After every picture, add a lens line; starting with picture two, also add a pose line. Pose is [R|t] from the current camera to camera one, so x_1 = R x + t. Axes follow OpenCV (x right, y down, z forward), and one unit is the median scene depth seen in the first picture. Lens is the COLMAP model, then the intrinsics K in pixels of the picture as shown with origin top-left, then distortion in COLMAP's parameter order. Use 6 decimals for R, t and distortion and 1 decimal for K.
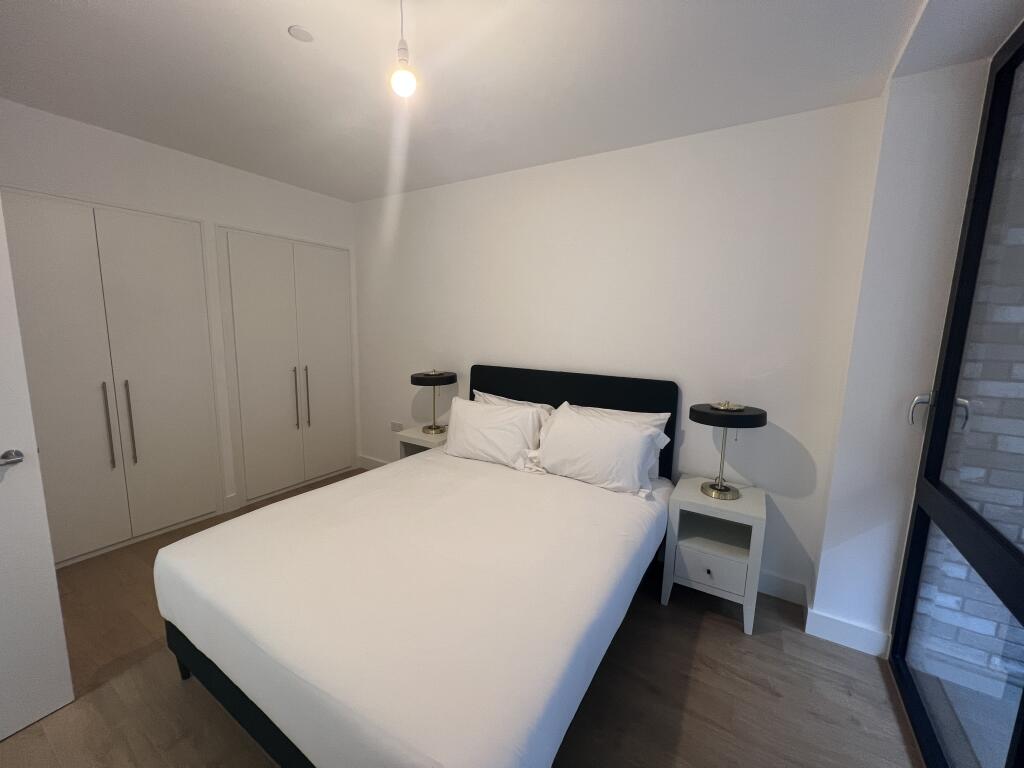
lens RADIAL K [[412.7, 0, 512.0], [0, 412.7, 384.8], [0, 0, 1]] dist [0.000075, -0.000047]
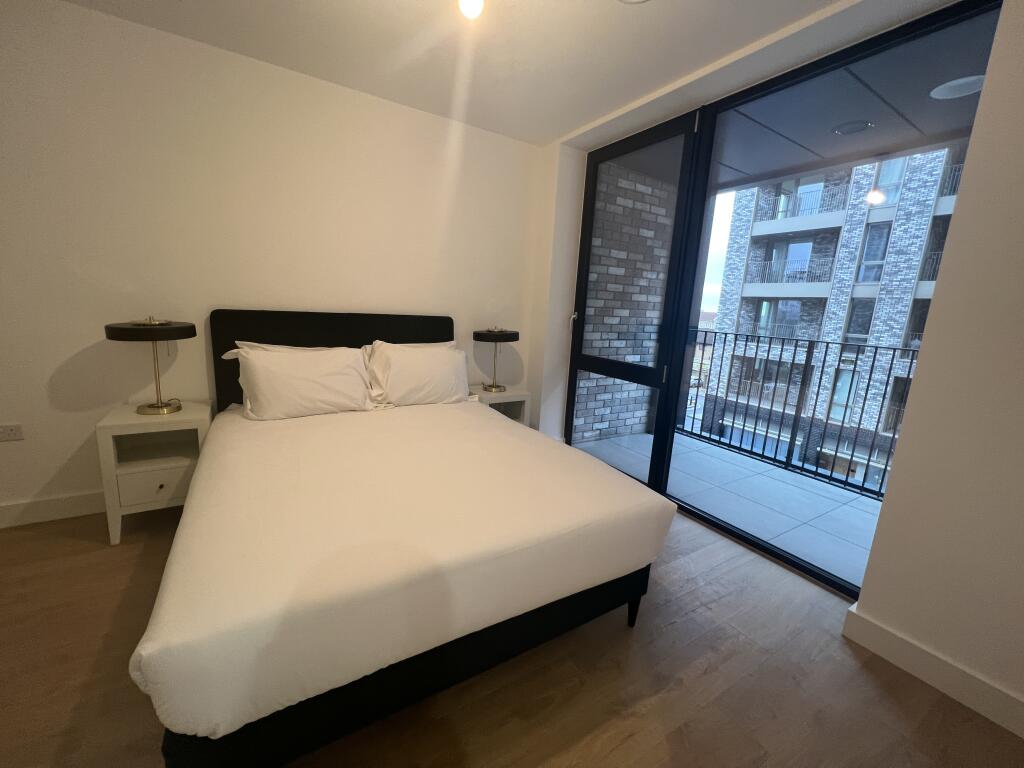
lens RADIAL K [[412.2, 0, 512.7], [0, 412.2, 383.6], [0, 0, 1]] dist [0.002786, 0.000298]
pose [[0.443353, -0.167849, 0.880491, -0.688788], [0.083342, 0.985775, 0.145954, 0.026813], [-0.892464, 0.008673, 0.451035, 0.246357]]
